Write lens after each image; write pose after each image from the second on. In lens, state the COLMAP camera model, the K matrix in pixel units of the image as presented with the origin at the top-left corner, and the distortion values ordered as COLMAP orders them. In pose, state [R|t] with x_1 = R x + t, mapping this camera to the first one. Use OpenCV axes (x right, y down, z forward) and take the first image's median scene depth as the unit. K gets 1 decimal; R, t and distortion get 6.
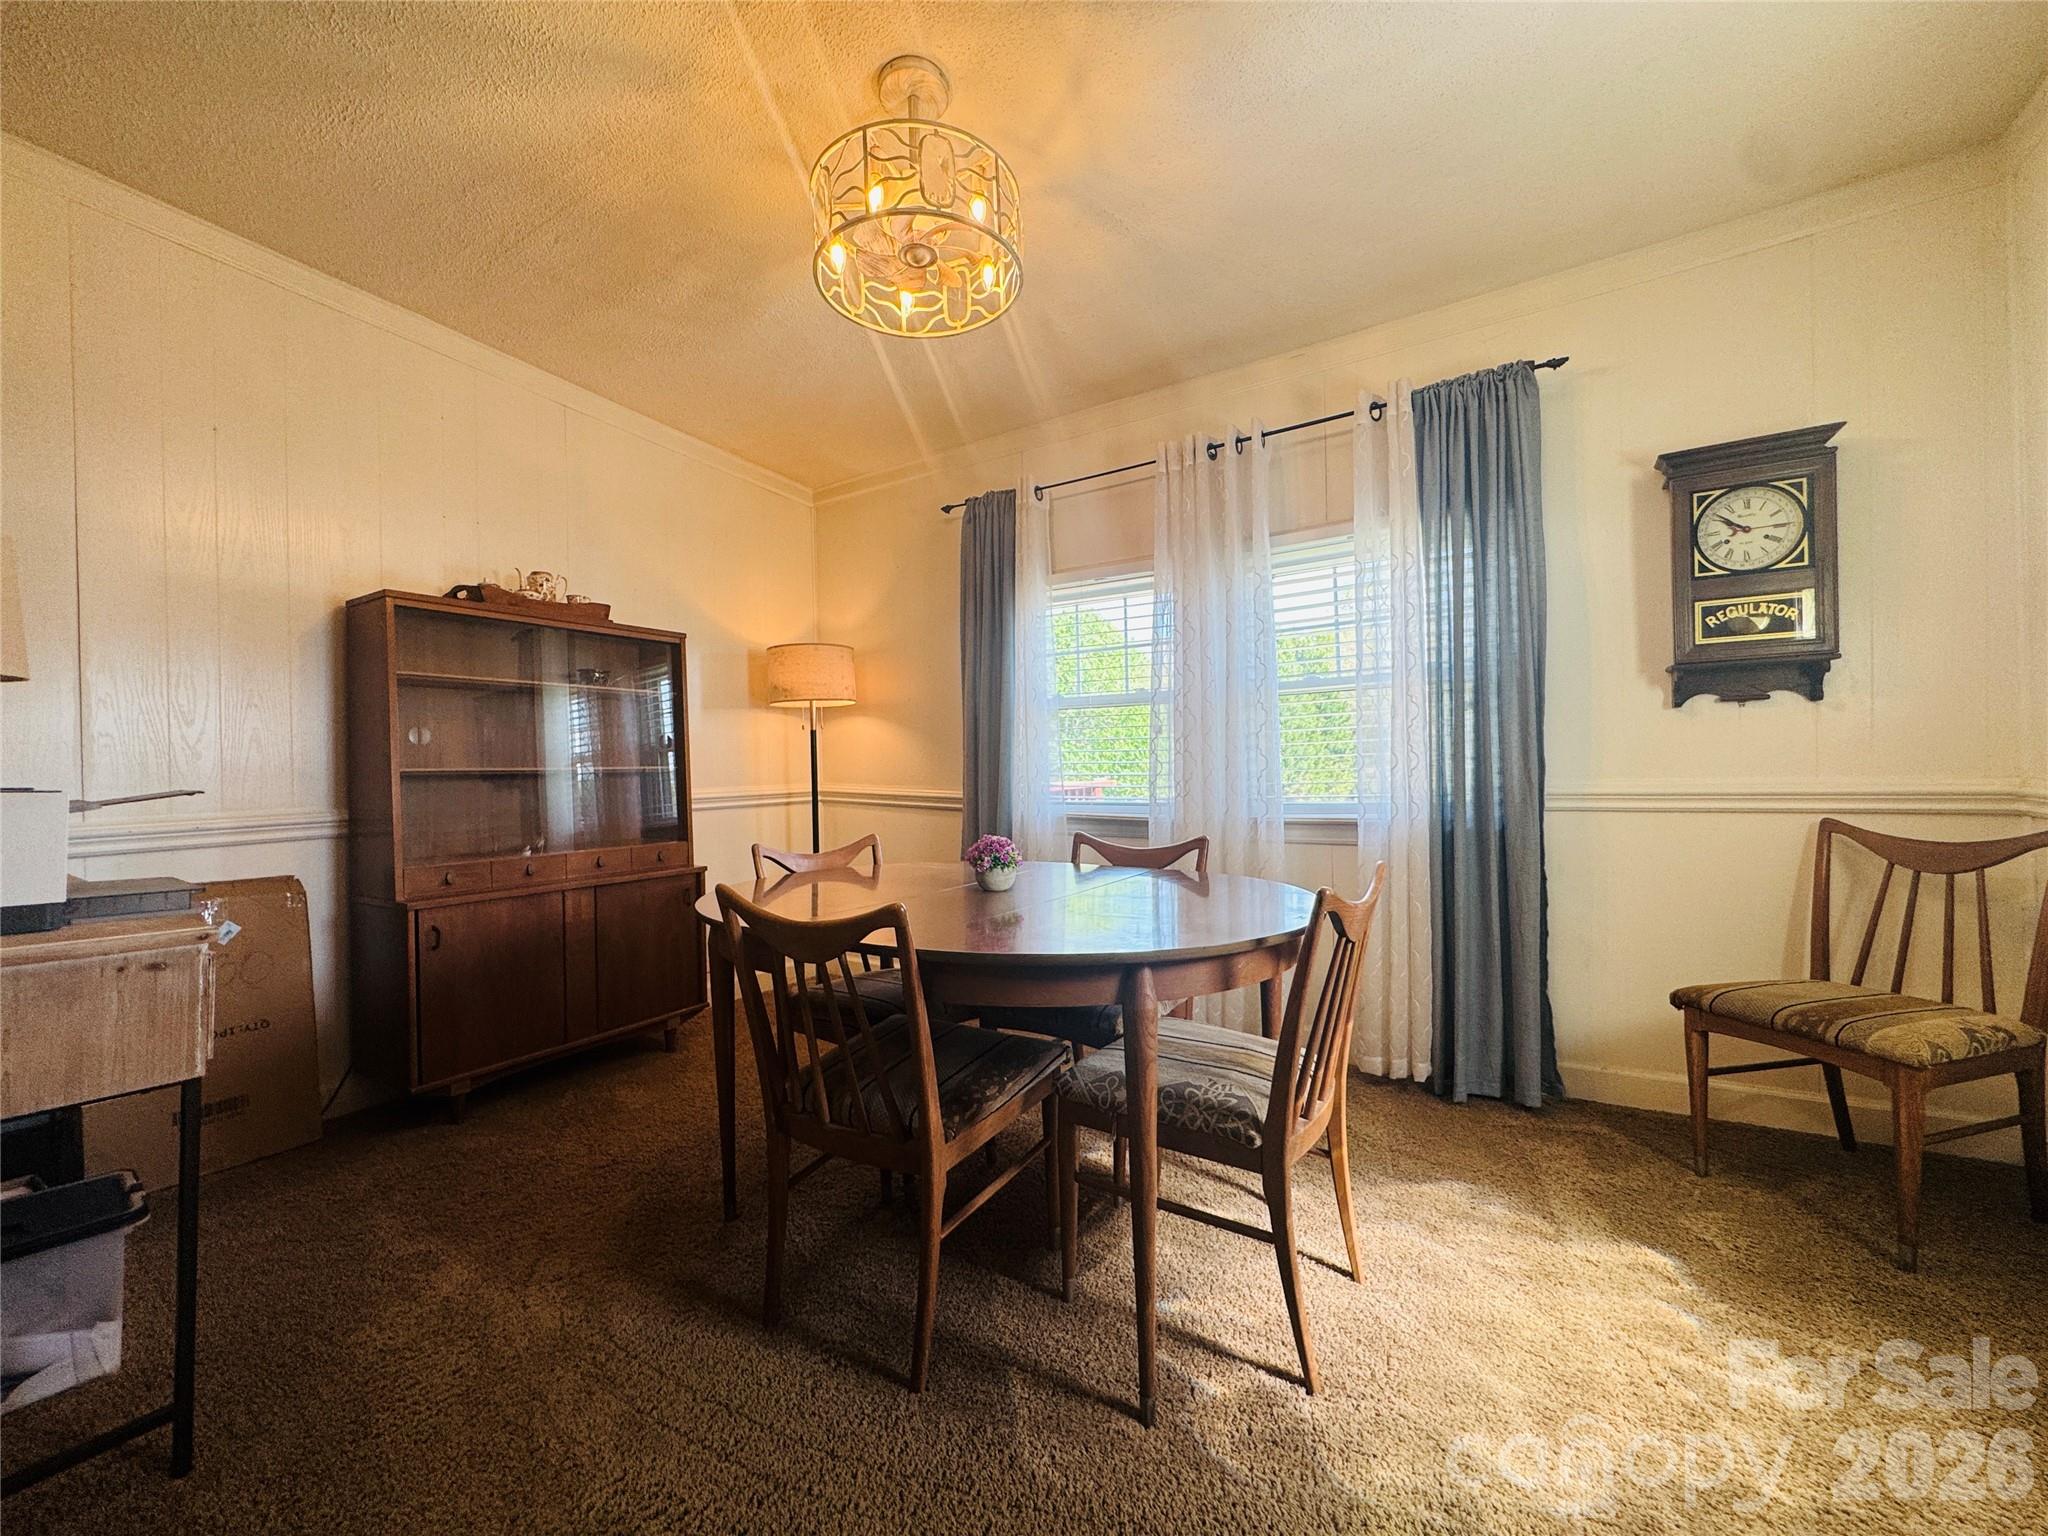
lens RADIAL K [[831.0, 0, 1024.0], [0, 831.0, 768.0], [0, 0, 1]] dist [-0.000608, -0.000009]
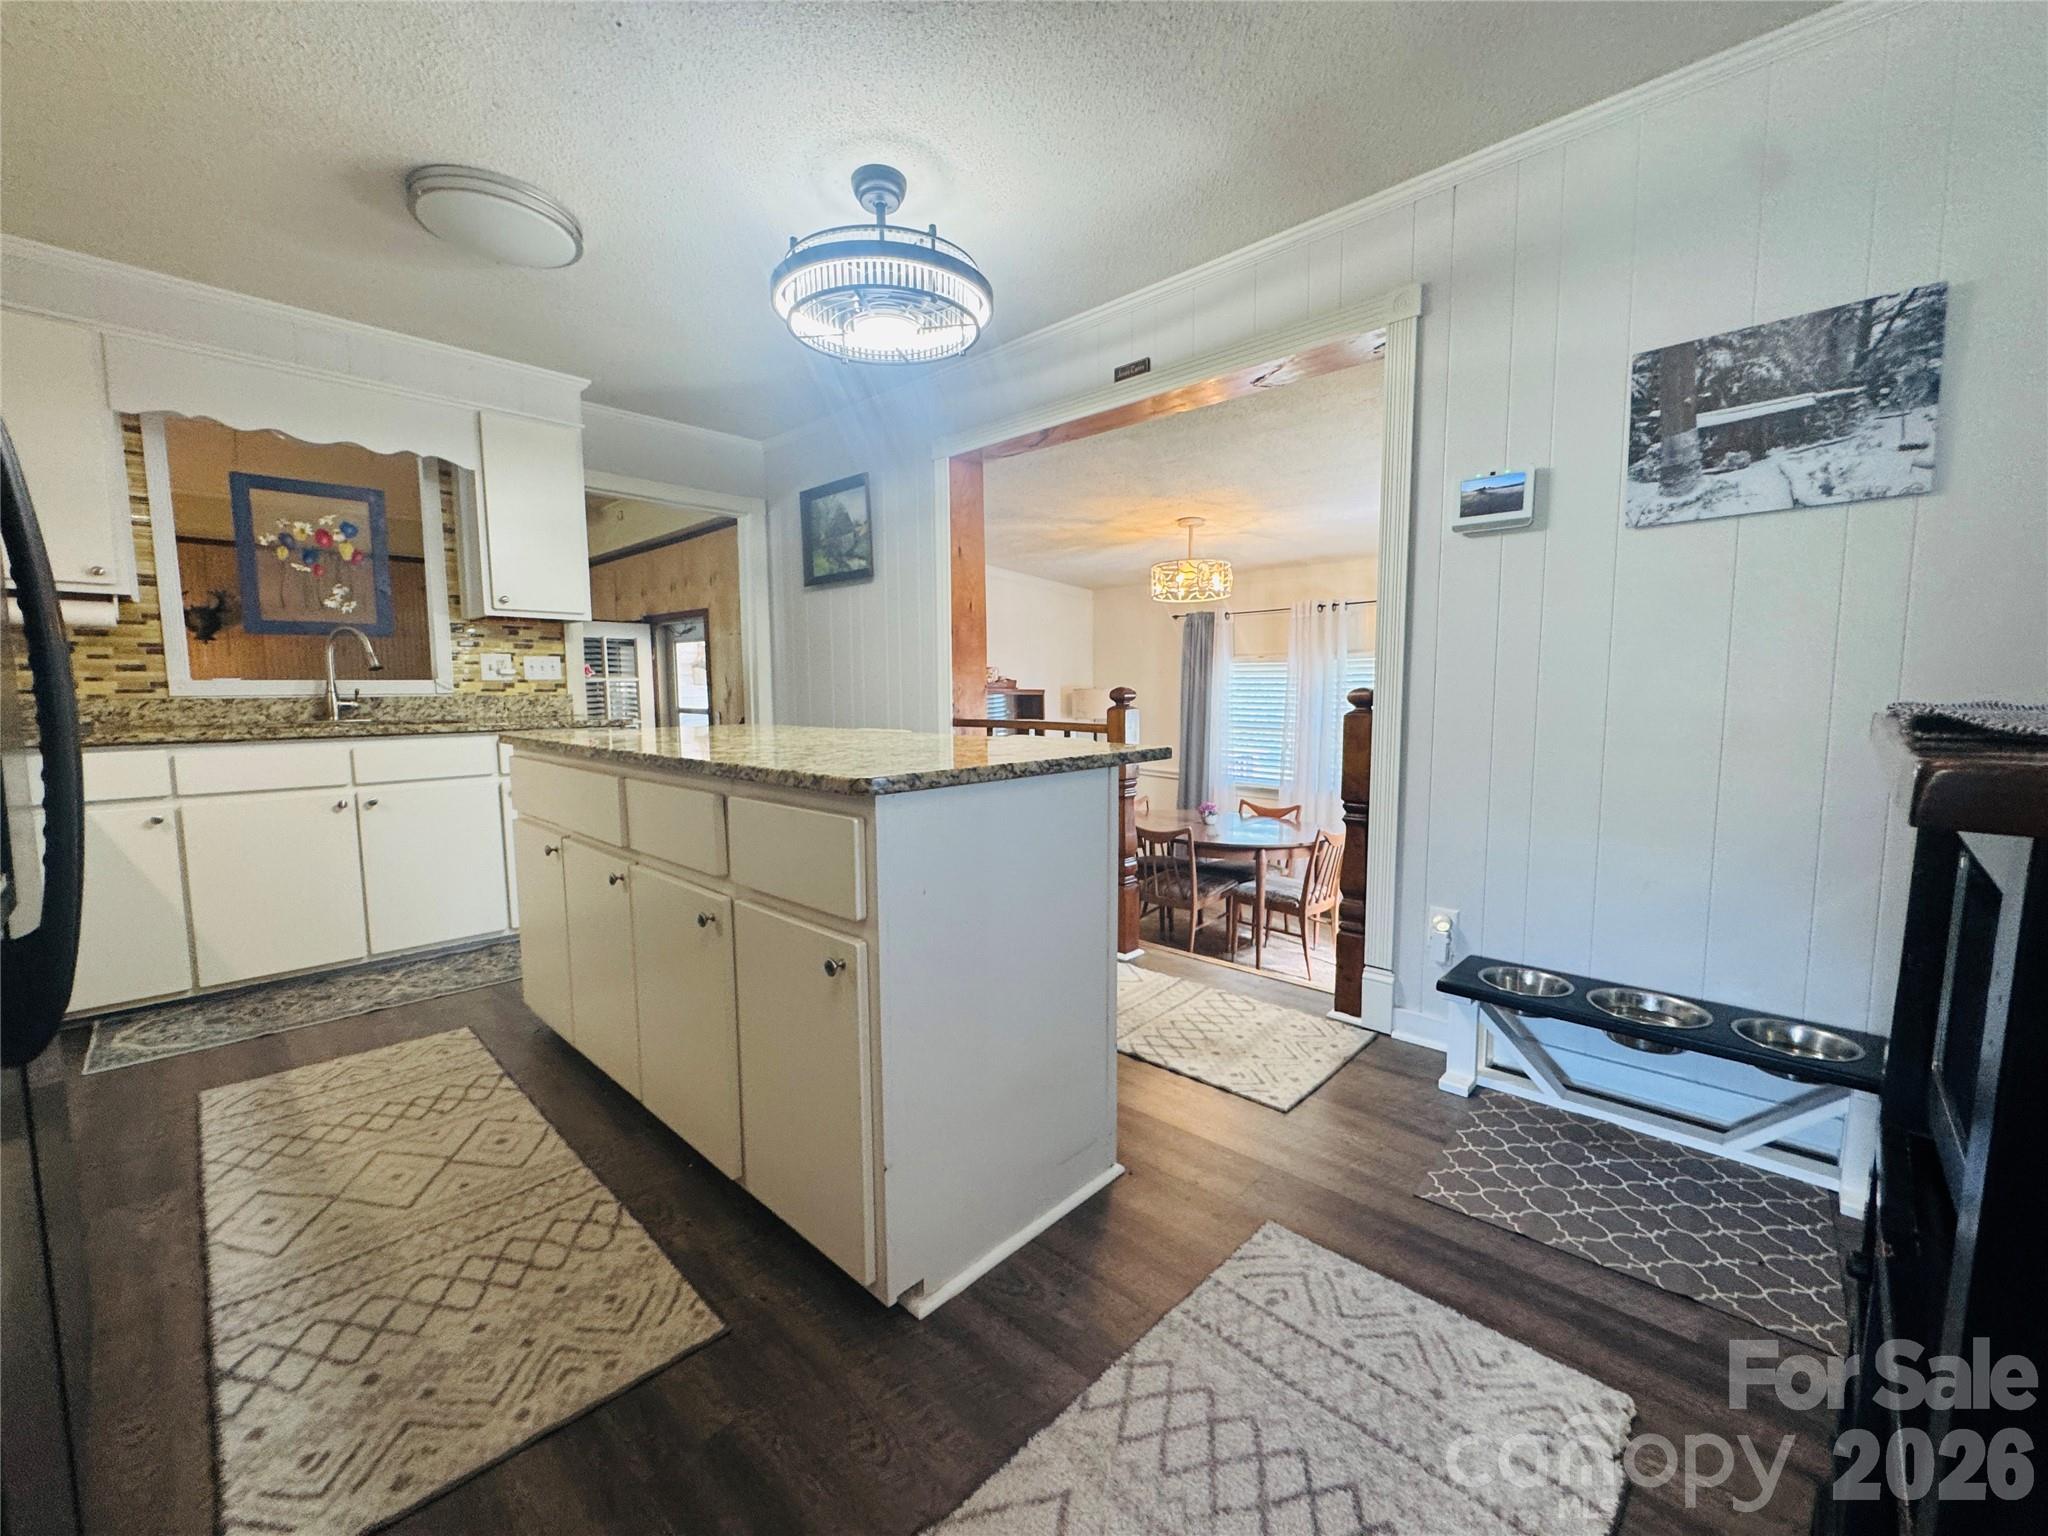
lens RADIAL K [[831.0, 0, 1024.0], [0, 831.0, 768.0], [0, 0, 1]] dist [-0.000608, -0.000009]
pose [[0.982708, 0.037141, -0.181396, -0.134762], [-0.020993, 0.995707, 0.090147, -0.243670], [0.183966, -0.084781, 0.979270, -1.596964]]
